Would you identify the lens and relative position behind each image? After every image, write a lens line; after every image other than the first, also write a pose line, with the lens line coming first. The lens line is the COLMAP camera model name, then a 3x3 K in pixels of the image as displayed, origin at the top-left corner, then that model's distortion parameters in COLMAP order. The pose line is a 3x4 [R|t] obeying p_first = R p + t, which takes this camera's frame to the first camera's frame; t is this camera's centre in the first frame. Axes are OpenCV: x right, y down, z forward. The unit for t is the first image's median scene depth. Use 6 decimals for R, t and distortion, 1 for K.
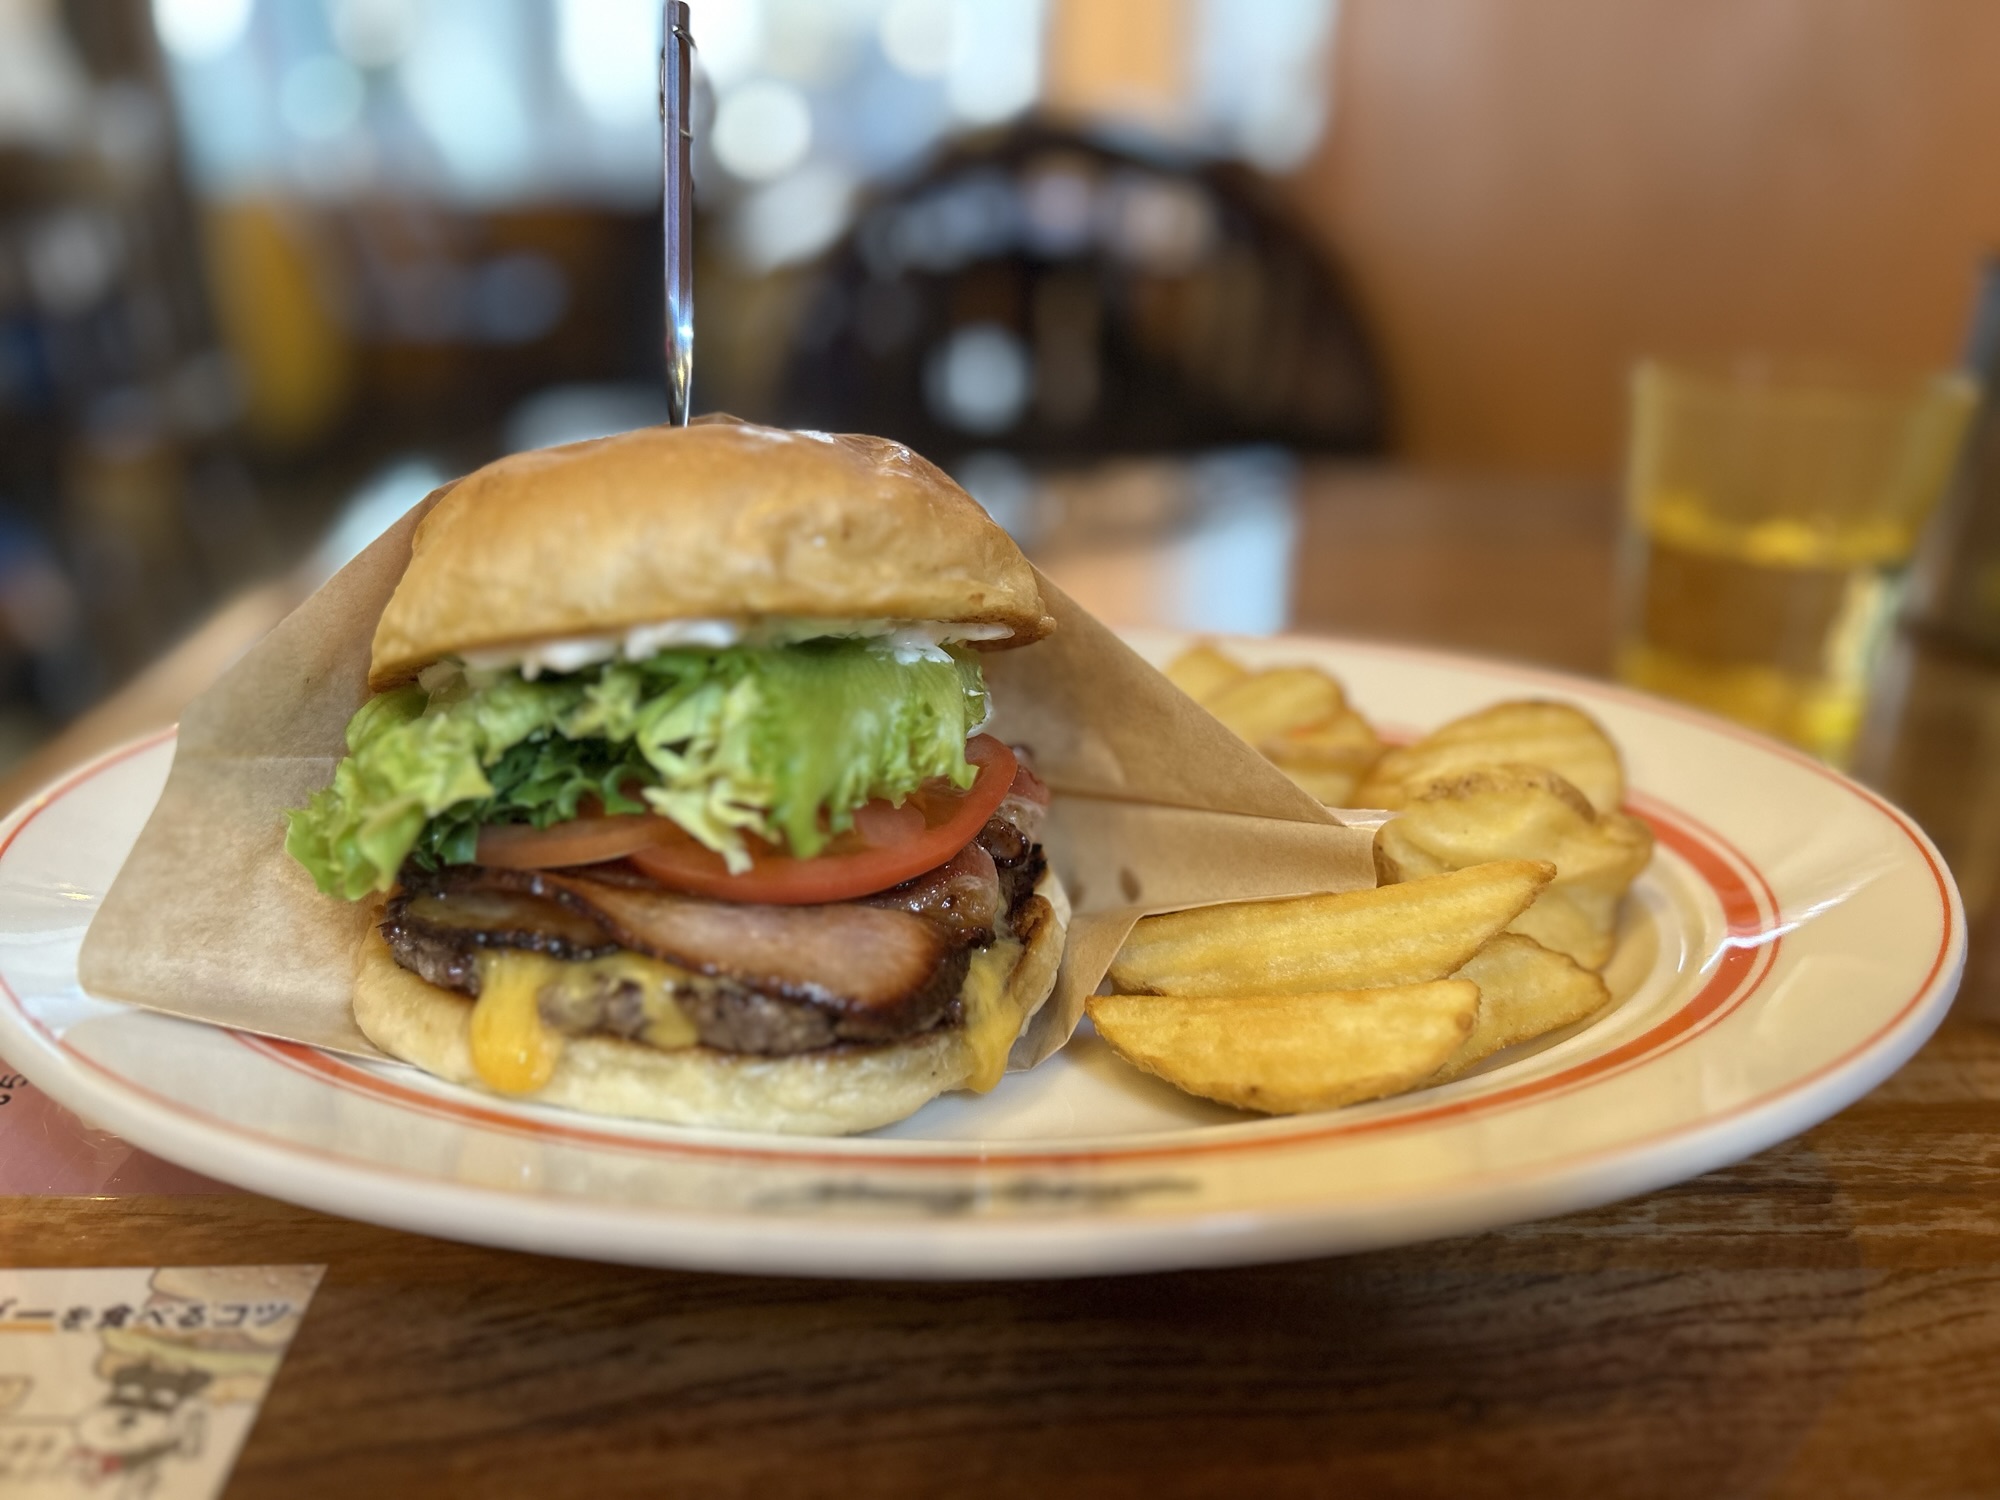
lens RADIAL K [[1555.9, 0, 1000.0], [0, 1555.9, 750.0], [0, 0, 1]] dist [0.001544, -0.029361]
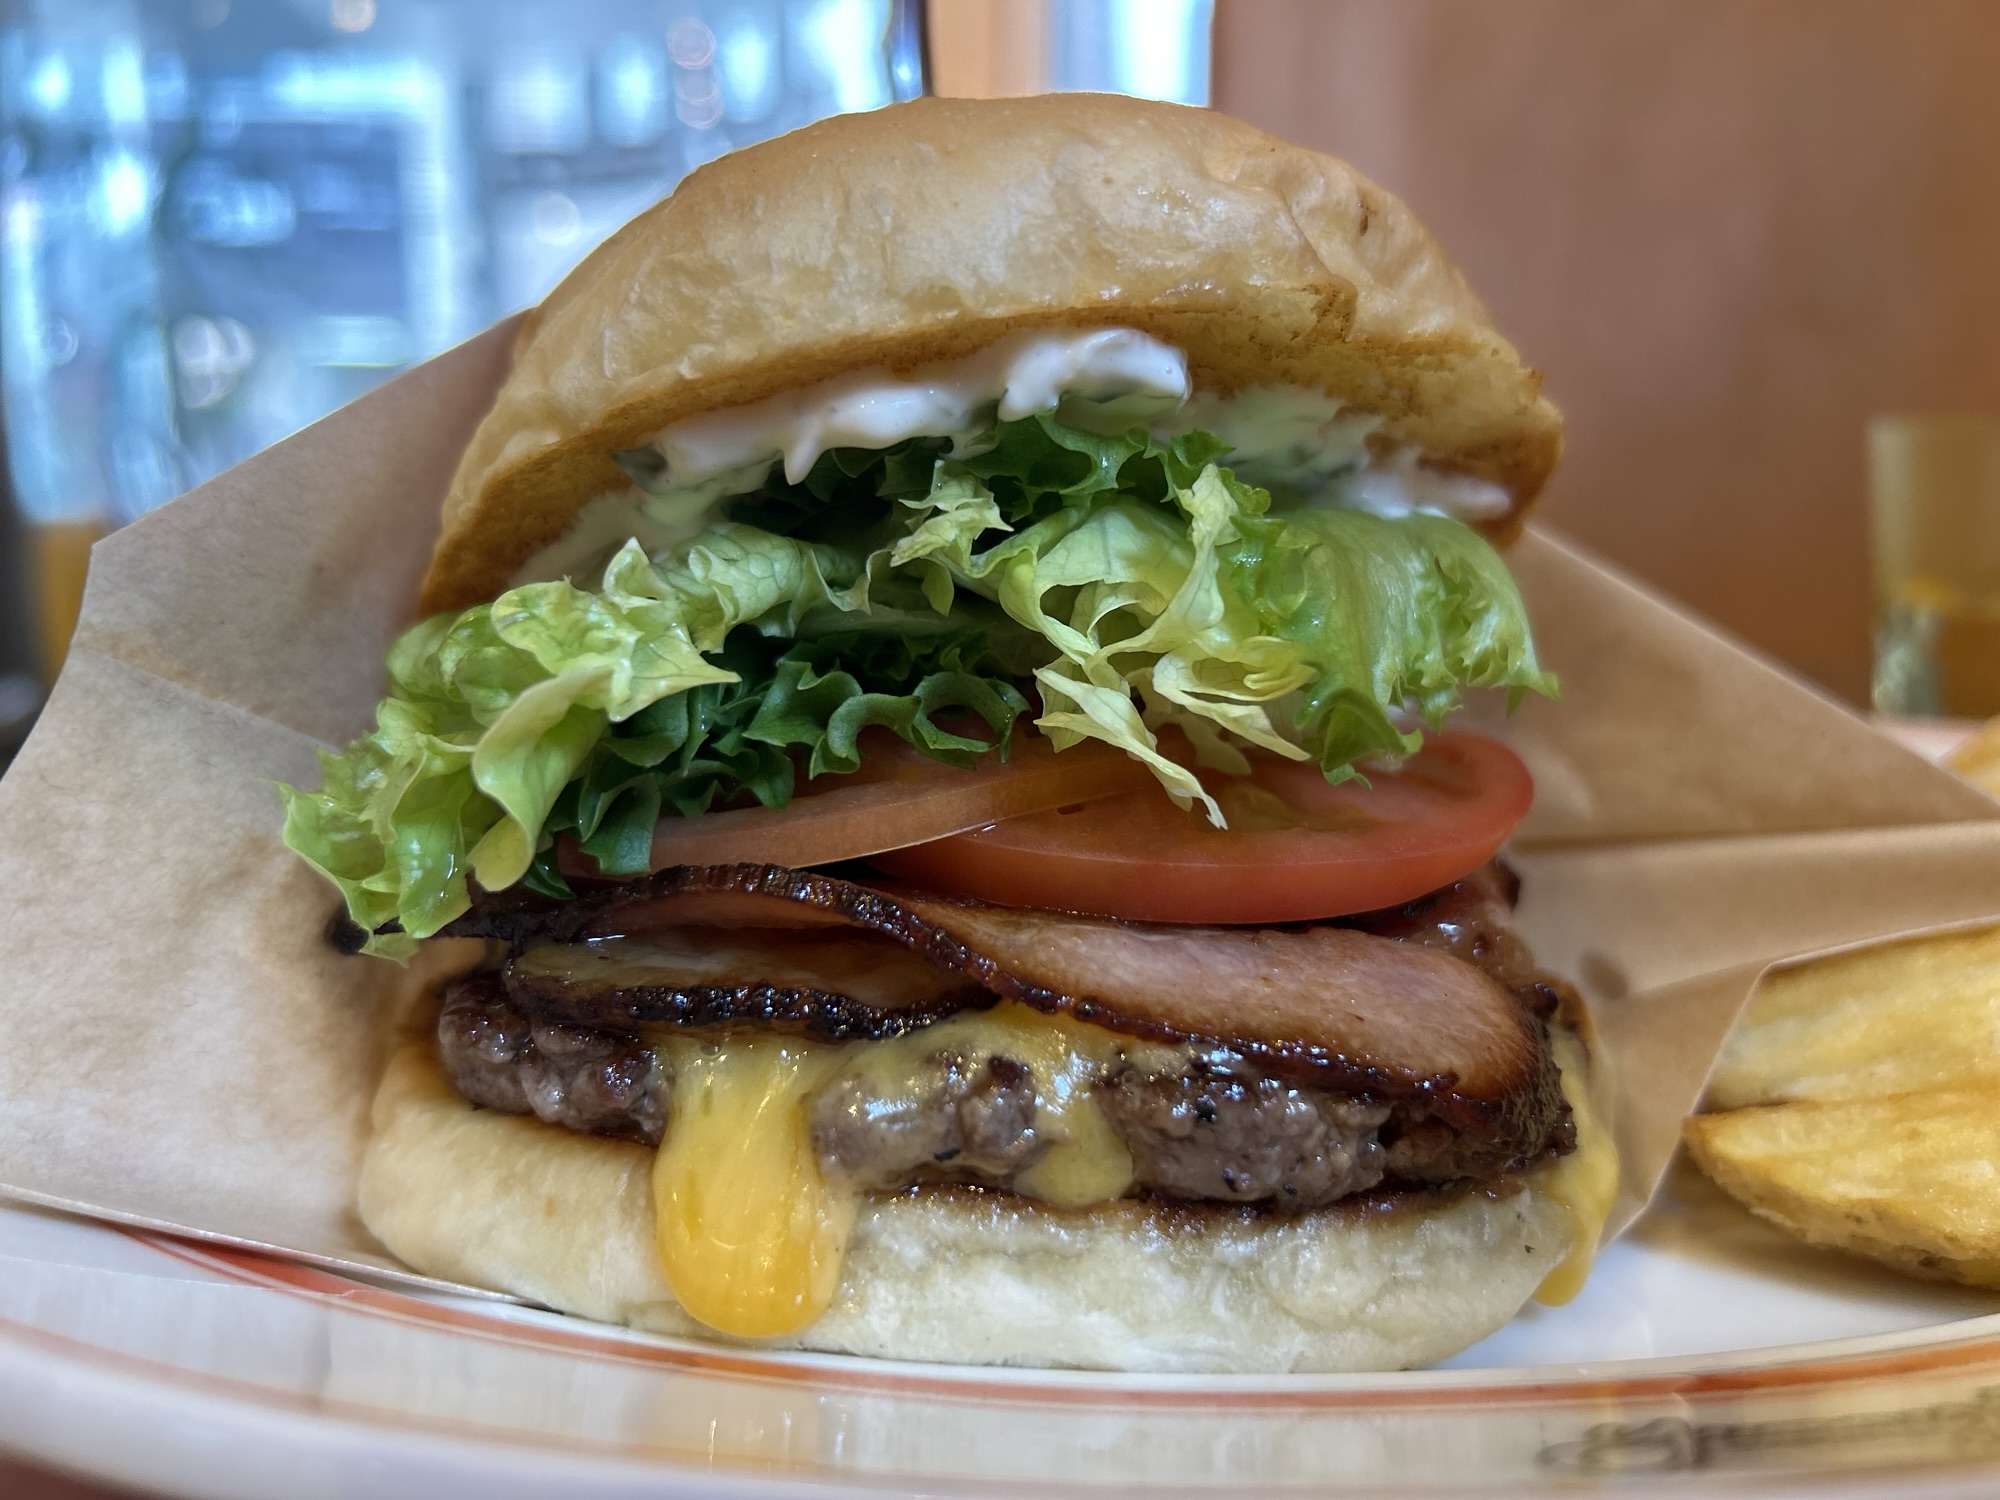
lens RADIAL K [[1597.0, 0, 1000.0], [0, 1597.0, 750.0], [0, 0, 1]] dist [-0.003687, -0.053240]
pose [[0.994507, -0.027091, 0.101103, -0.281891], [0.048375, 0.975538, -0.214440, 0.156714], [-0.092821, 0.218153, 0.971490, 0.475851]]
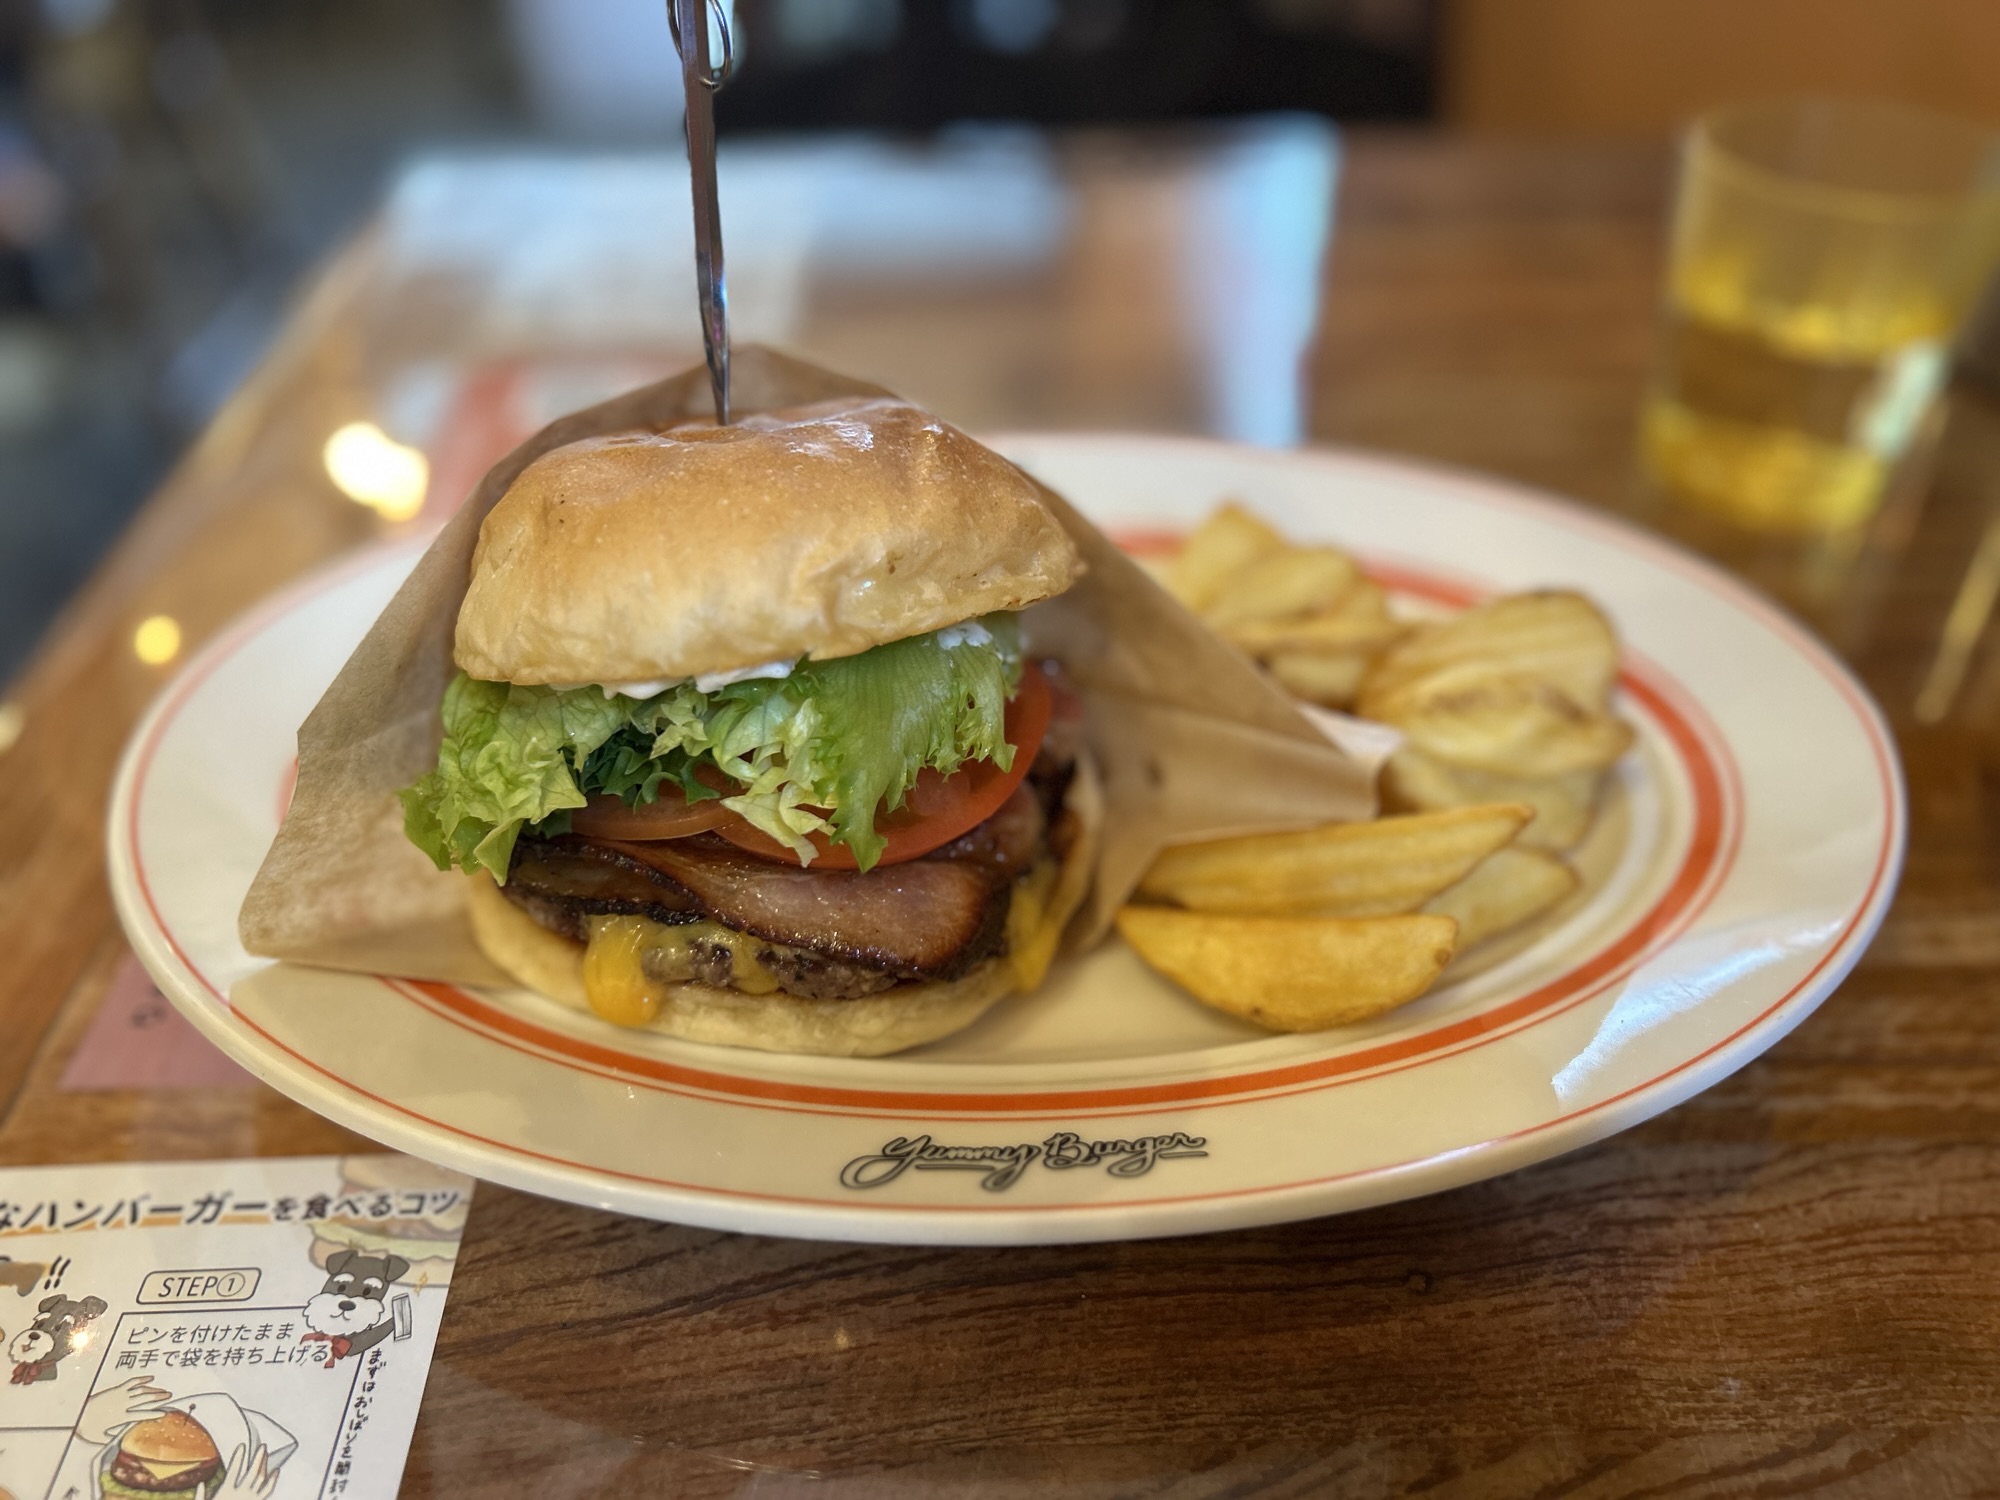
lens RADIAL K [[1543.2, 0, 1000.0], [0, 1543.2, 750.0], [0, 0, 1]] dist [-0.007392, -0.008330]
pose [[0.999833, -0.011991, -0.013758, -0.011500], [0.015571, 0.953698, 0.300363, -0.324415], [0.009519, -0.300527, 0.953726, -0.044077]]
